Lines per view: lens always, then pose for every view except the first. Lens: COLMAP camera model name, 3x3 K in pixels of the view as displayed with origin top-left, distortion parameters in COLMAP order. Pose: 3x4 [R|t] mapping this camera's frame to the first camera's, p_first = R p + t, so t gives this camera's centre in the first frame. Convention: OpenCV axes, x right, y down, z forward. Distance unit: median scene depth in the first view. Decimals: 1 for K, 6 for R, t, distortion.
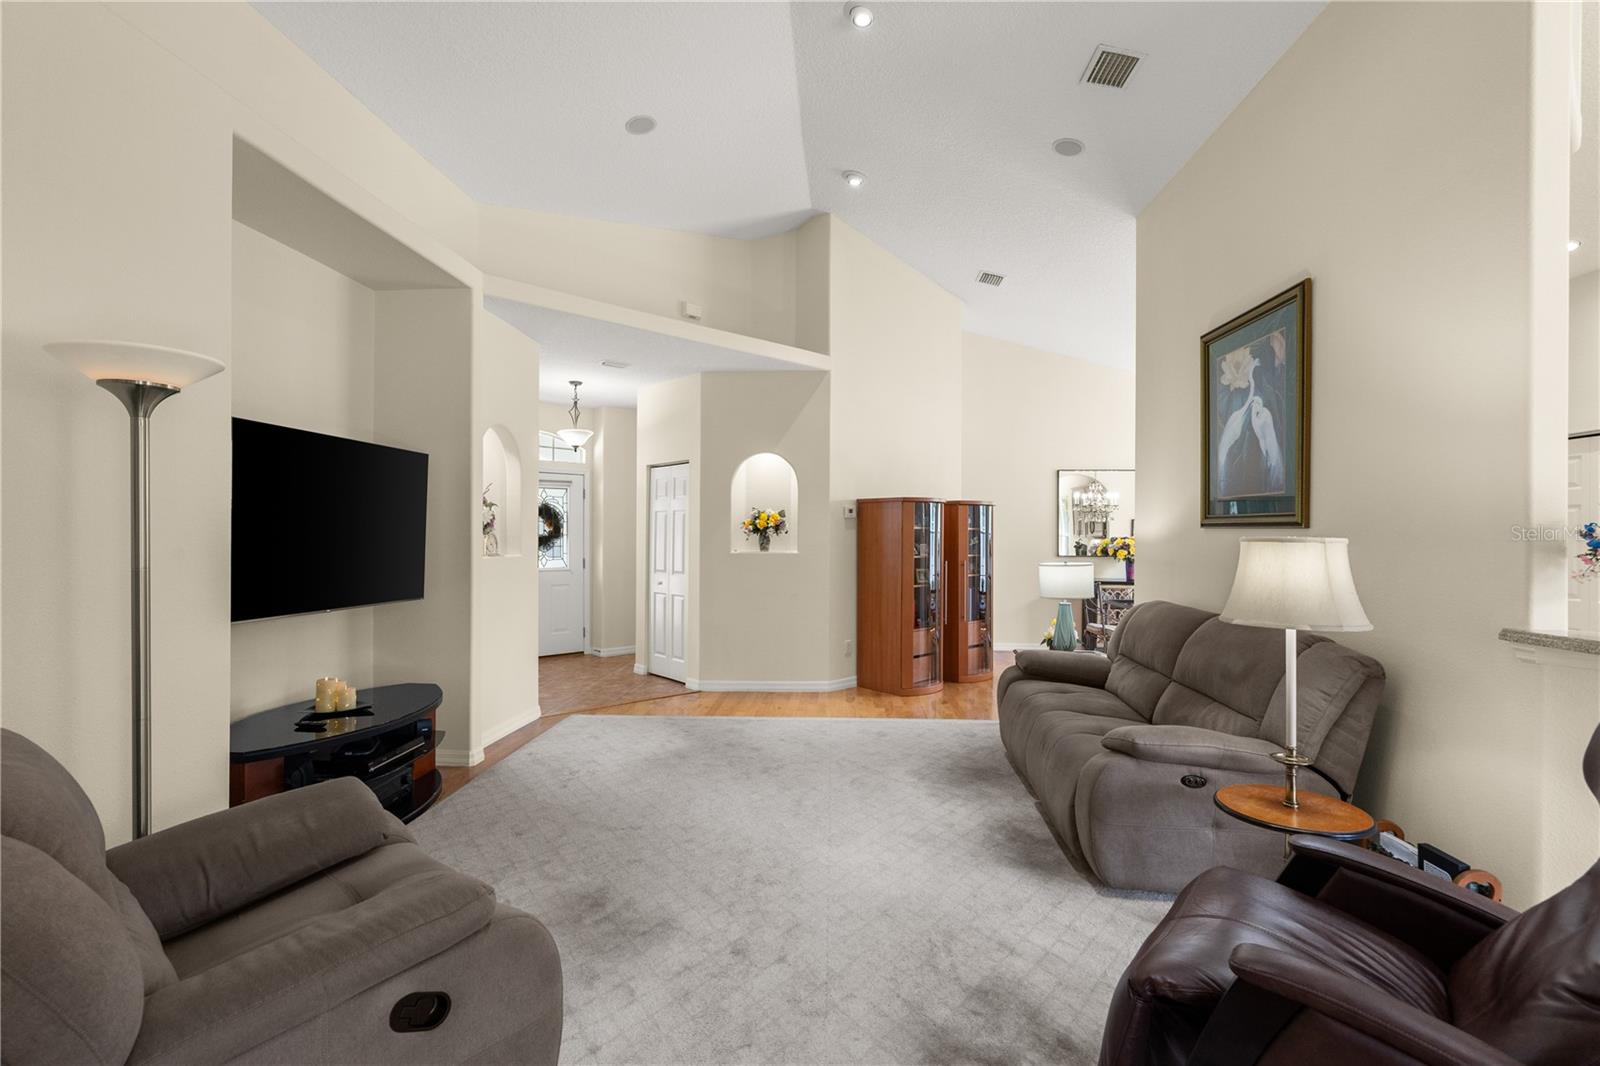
lens RADIAL K [[744.7, 0, 775.8], [0, 744.7, 533.6], [0, 0, 1]] dist [0.005797, 0.000649]
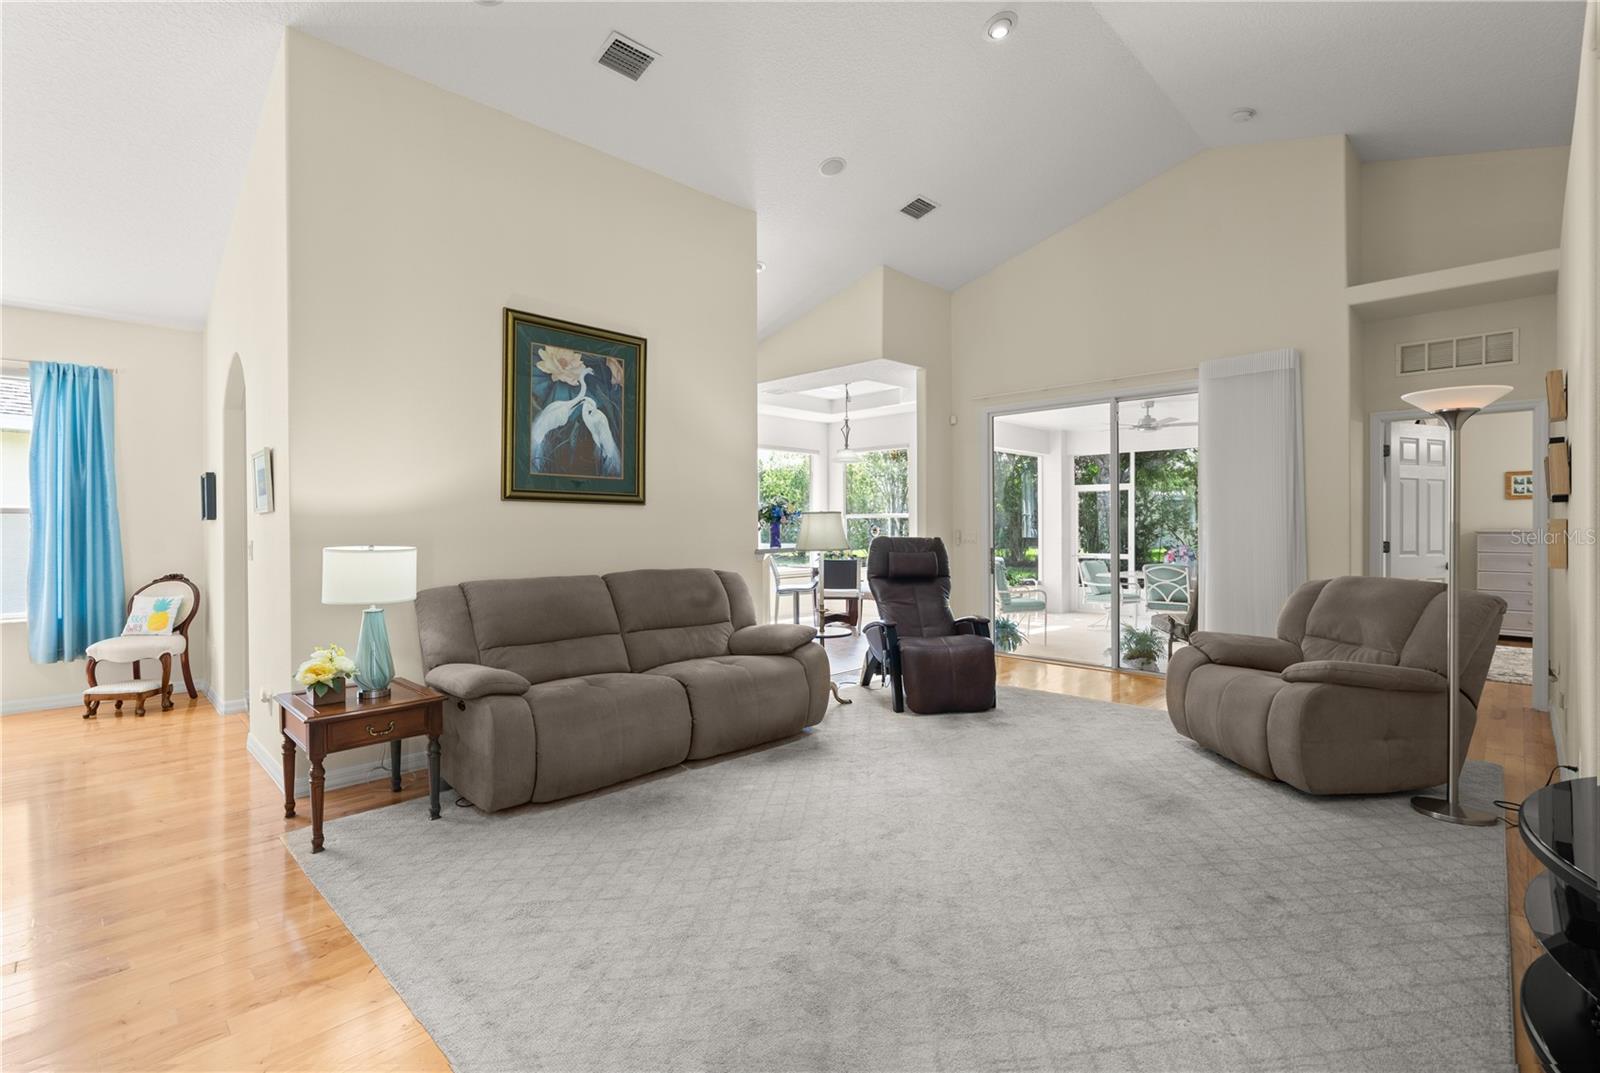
lens RADIAL K [[744.7, 0, 795.7], [0, 744.7, 524.0], [0, 0, 1]] dist [0.005797, 0.000649]
pose [[-0.782913, -0.008020, 0.622079, -0.360961], [-0.006288, 0.999968, 0.004978, 0.017155], [-0.622099, -0.000014, -0.782939, 1.565200]]
